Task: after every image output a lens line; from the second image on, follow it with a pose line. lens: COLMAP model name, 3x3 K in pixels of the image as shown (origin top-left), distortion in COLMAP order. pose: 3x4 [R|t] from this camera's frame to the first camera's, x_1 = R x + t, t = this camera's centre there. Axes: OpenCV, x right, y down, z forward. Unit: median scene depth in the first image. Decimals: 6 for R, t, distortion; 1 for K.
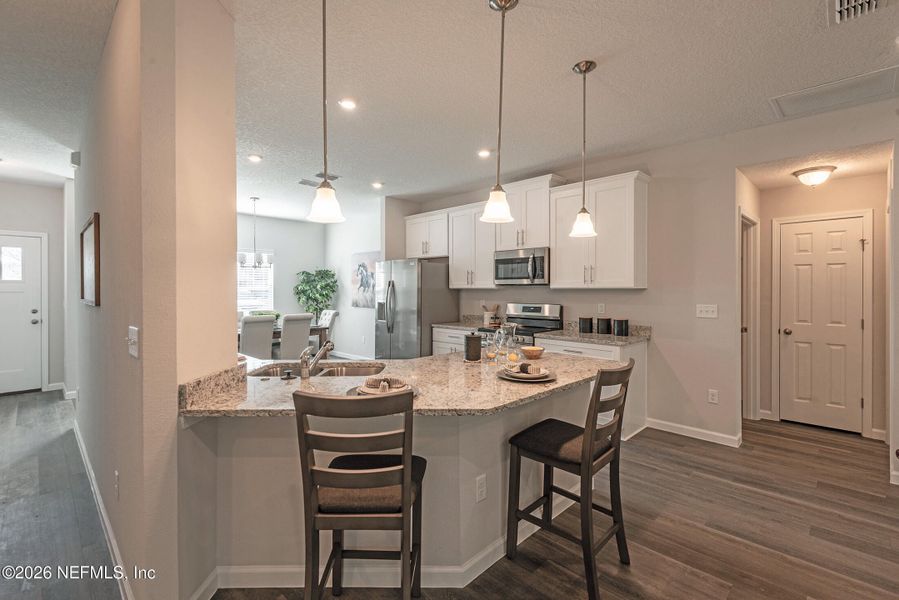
lens RADIAL K [[417.4, 0, 457.4], [0, 417.4, 288.2], [0, 0, 1]] dist [0.020189, -0.007062]
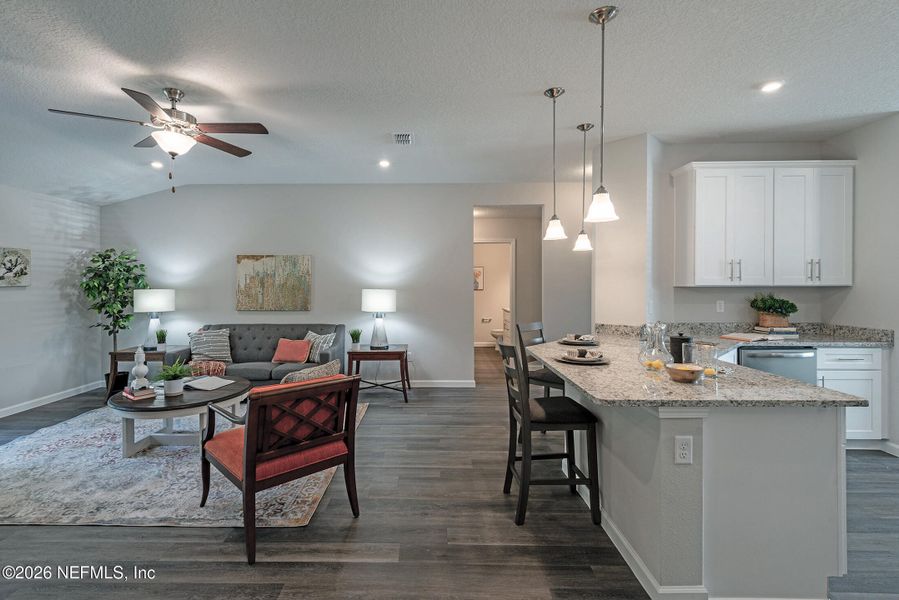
lens RADIAL K [[408.7, 0, 423.6], [0, 408.7, 286.2], [0, 0, 1]] dist [0.017728, -0.010155]
pose [[-0.724994, 0.006836, -0.688722, 0.610529], [0.002892, 0.999972, 0.006881, -0.000291], [0.688749, 0.002996, -0.724993, 0.736018]]
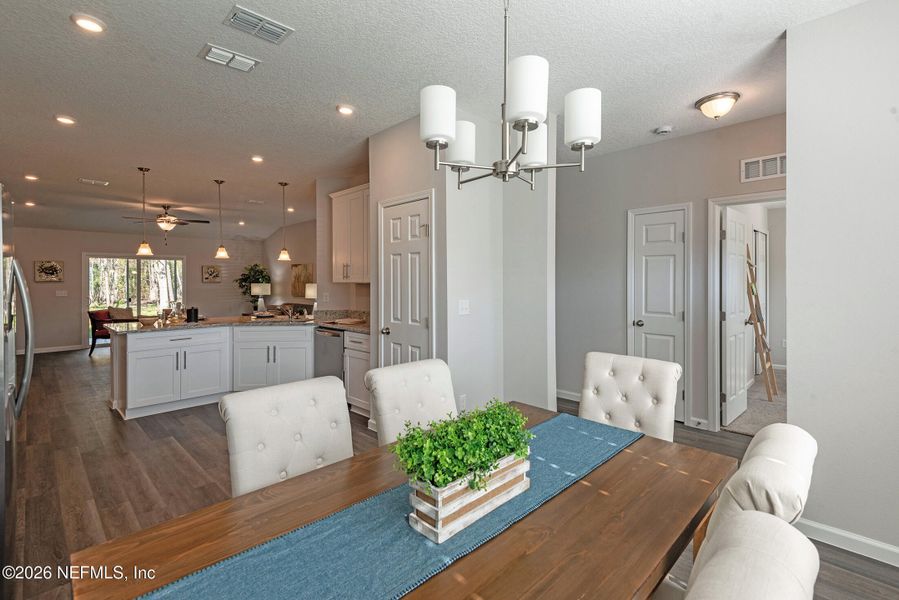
lens RADIAL K [[417.4, 0, 454.2], [0, 417.4, 284.1], [0, 0, 1]] dist [0.020189, -0.007062]
pose [[-0.999979, 0.005998, 0.002347, -0.635425], [0.006021, 0.999929, 0.010307, 0.000137], [-0.002285, 0.010321, -0.999944, 1.635158]]
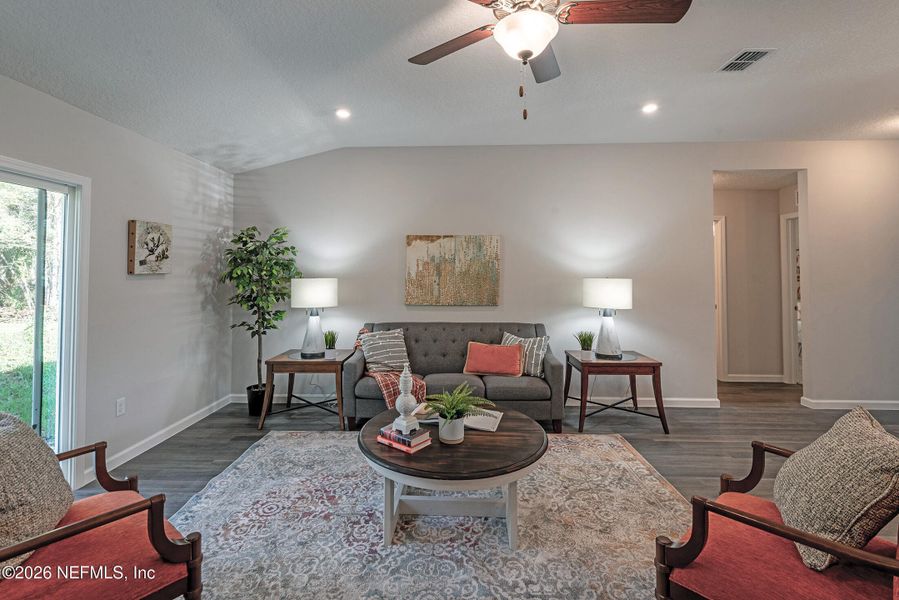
lens RADIAL K [[417.4, 0, 448.1], [0, 417.4, 261.3], [0, 0, 1]] dist [0.020189, -0.007062]
pose [[-0.733001, -0.017169, -0.680011, 0.760337], [0.001185, 0.999648, -0.026516, 0.001841], [0.680226, -0.020243, -0.732723, 0.273624]]
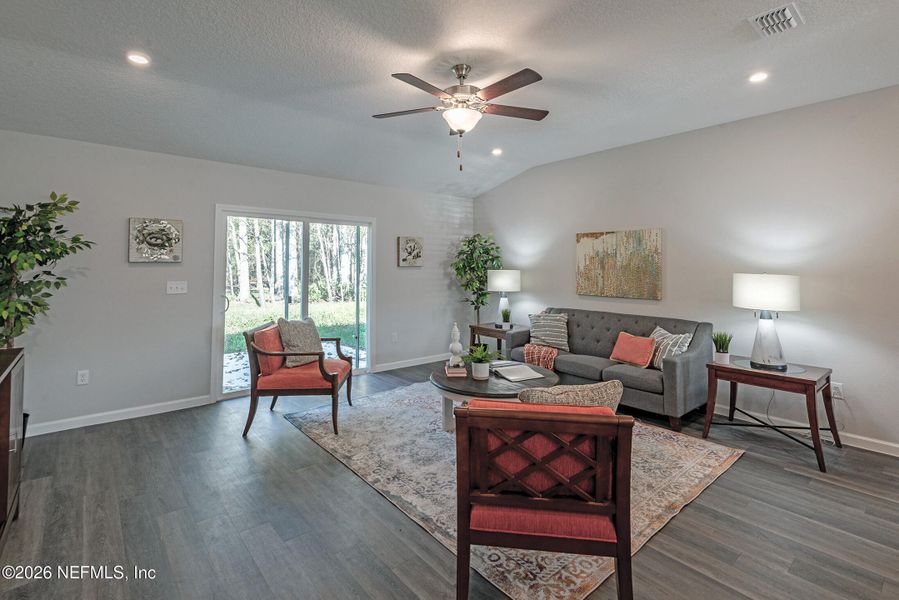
lens RADIAL K [[417.4, 0, 451.4], [0, 417.4, 247.4], [0, 0, 1]] dist [0.020189, -0.007062]
pose [[-0.996435, 0.001616, 0.084346, 0.424138], [-0.002138, 0.999012, -0.044399, 0.002663], [-0.084335, -0.044421, -0.995447, 0.636155]]
